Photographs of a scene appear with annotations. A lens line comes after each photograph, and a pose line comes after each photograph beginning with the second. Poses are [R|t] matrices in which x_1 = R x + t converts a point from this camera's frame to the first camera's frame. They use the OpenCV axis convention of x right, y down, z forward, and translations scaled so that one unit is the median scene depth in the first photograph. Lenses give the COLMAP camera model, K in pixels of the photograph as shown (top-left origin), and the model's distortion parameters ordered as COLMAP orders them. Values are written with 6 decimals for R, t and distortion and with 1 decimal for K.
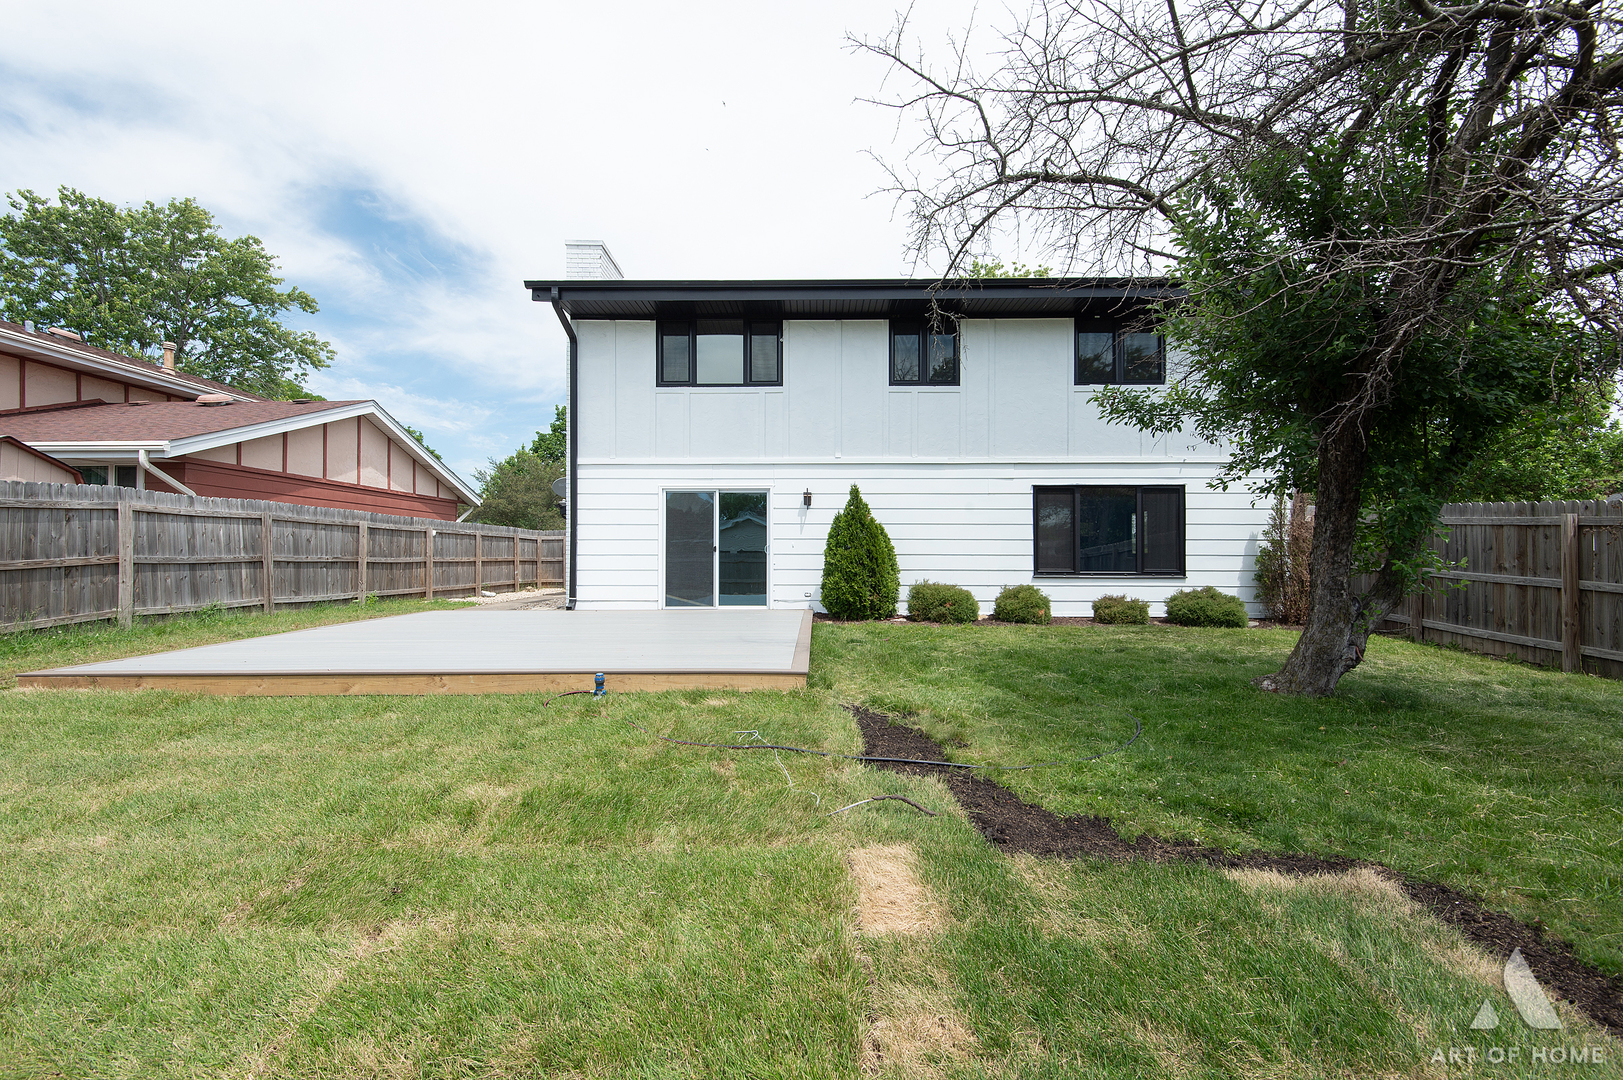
lens RADIAL K [[729.5, 0, 809.0], [0, 729.5, 539.8], [0, 0, 1]] dist [-0.000722, -0.000520]
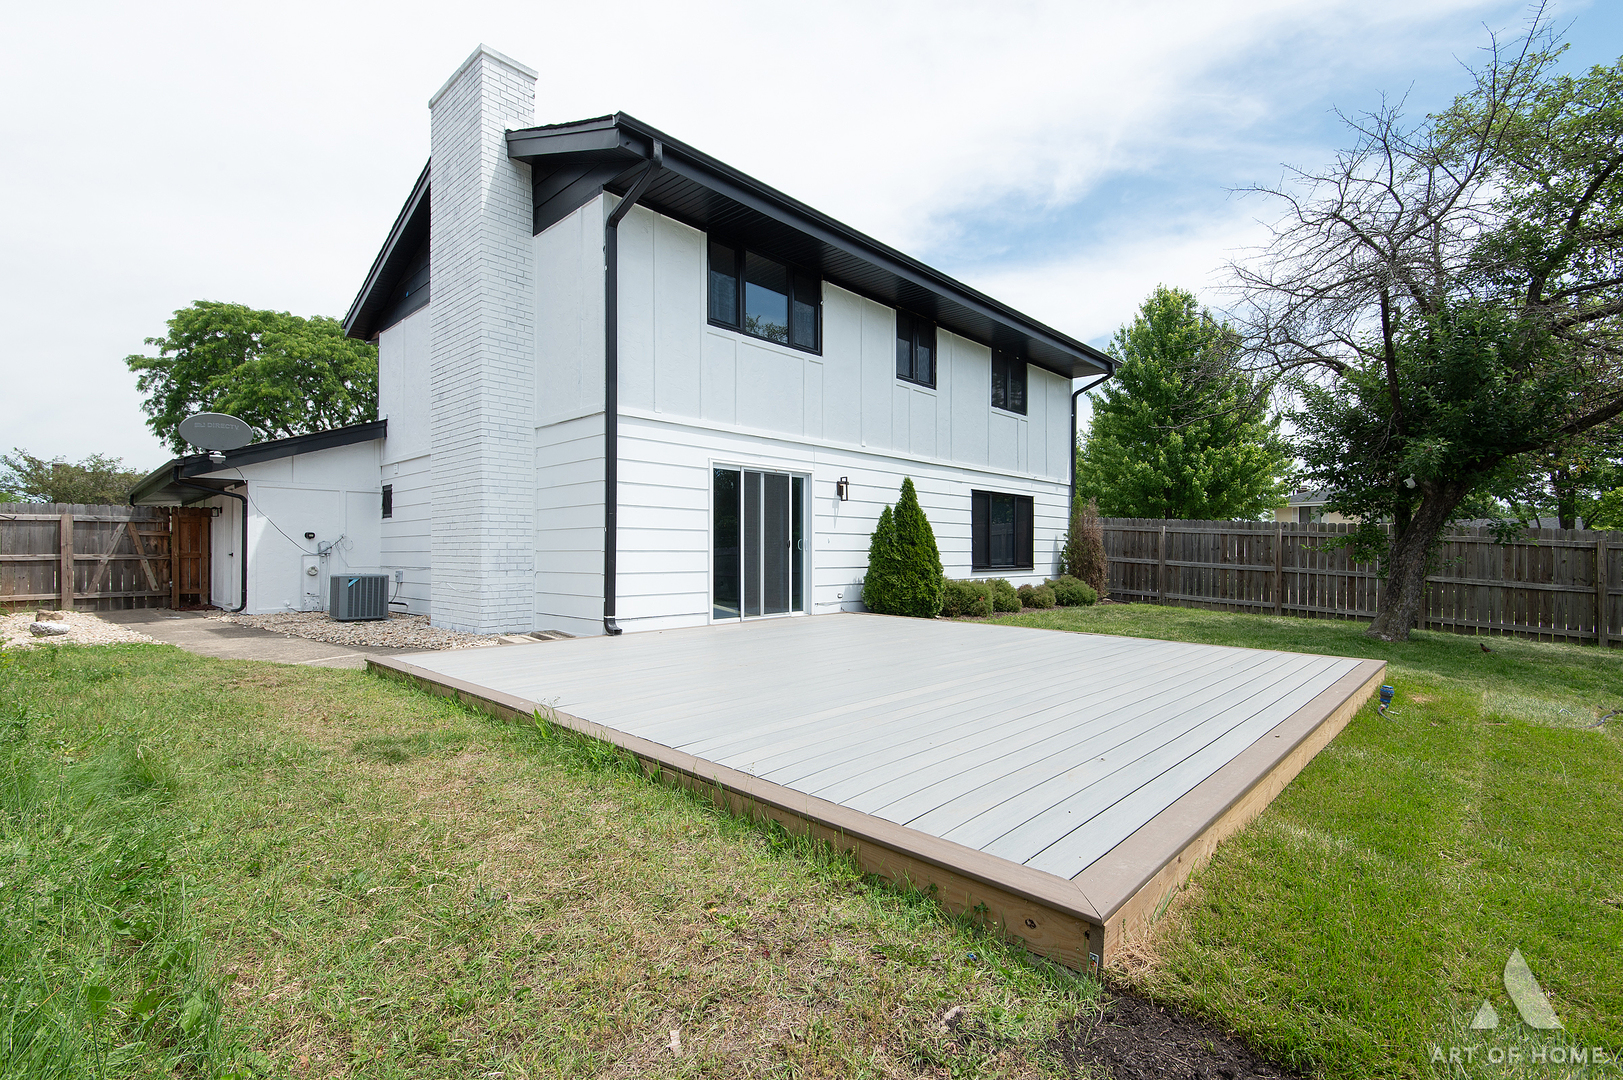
lens RADIAL K [[729.5, 0, 819.0], [0, 729.5, 548.5], [0, 0, 1]] dist [-0.000722, -0.000520]
pose [[0.678563, 0.003548, 0.734534, -0.675733], [-0.018002, 0.999768, 0.011801, 0.006885], [-0.734322, -0.021231, 0.678470, 0.411395]]
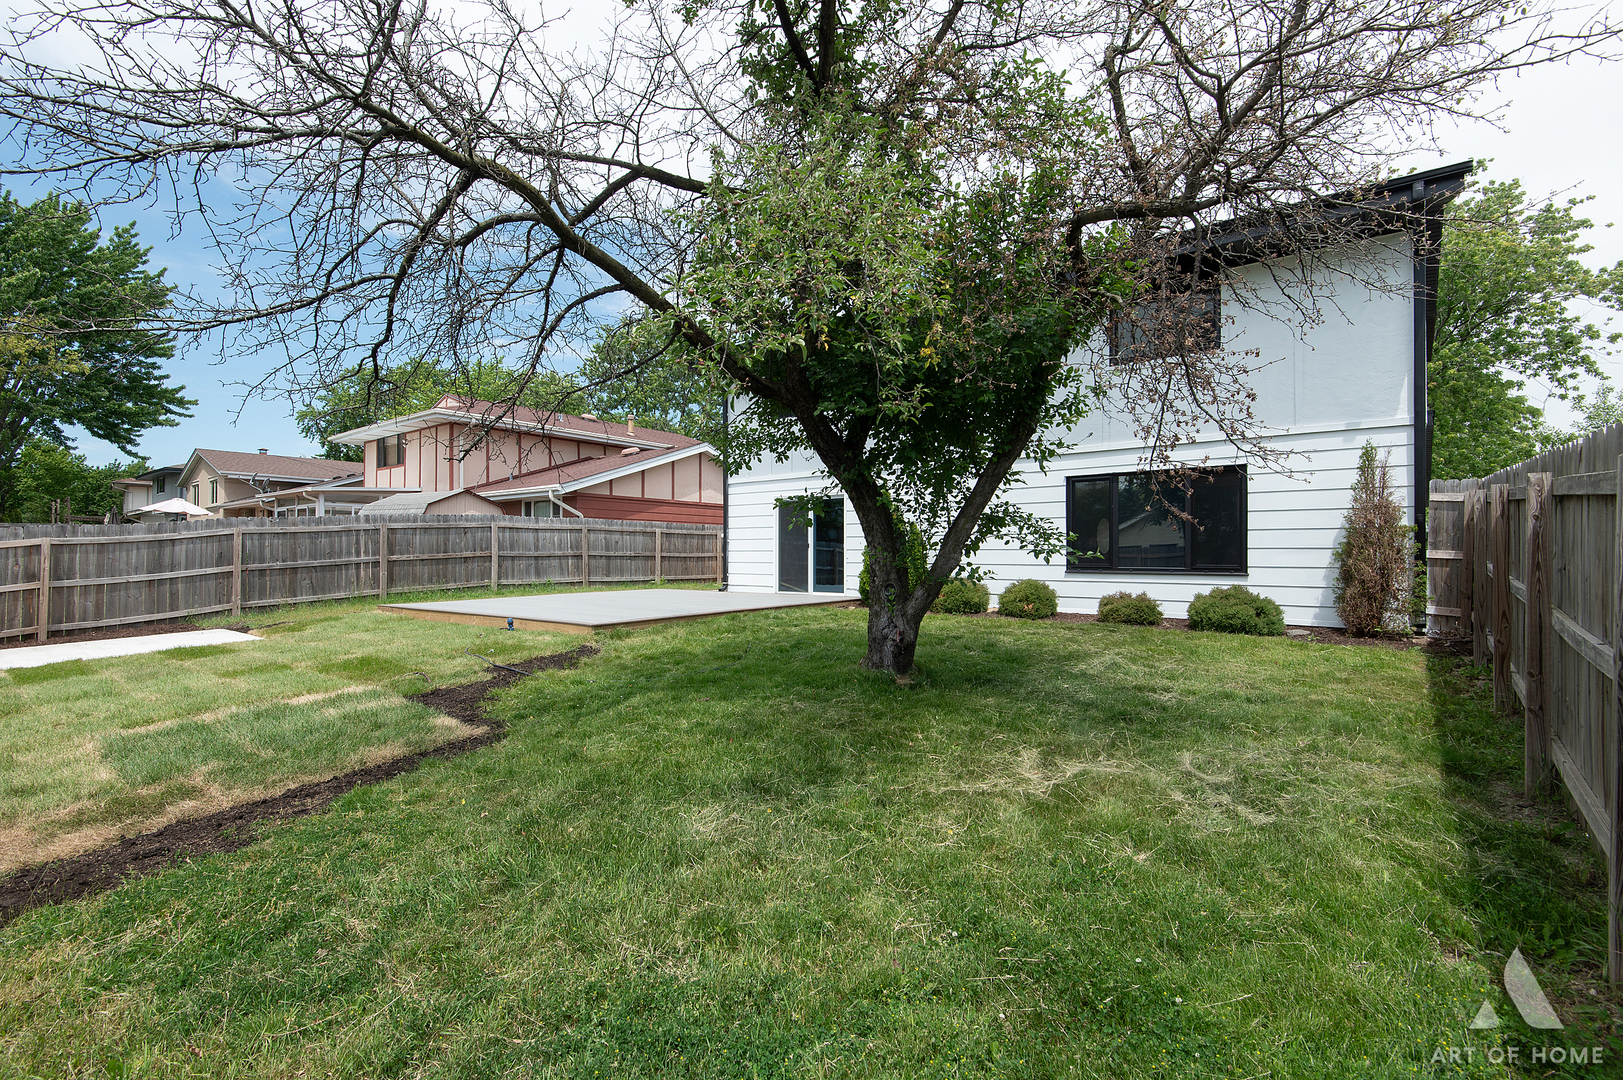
lens RADIAL K [[729.5, 0, 812.6], [0, 729.5, 542.9], [0, 0, 1]] dist [-0.000722, -0.000520]
pose [[0.782130, -0.010028, -0.623034, 0.646639], [0.015286, 0.999878, 0.003096, 0.004200], [0.622928, -0.011945, 0.782188, 0.041350]]
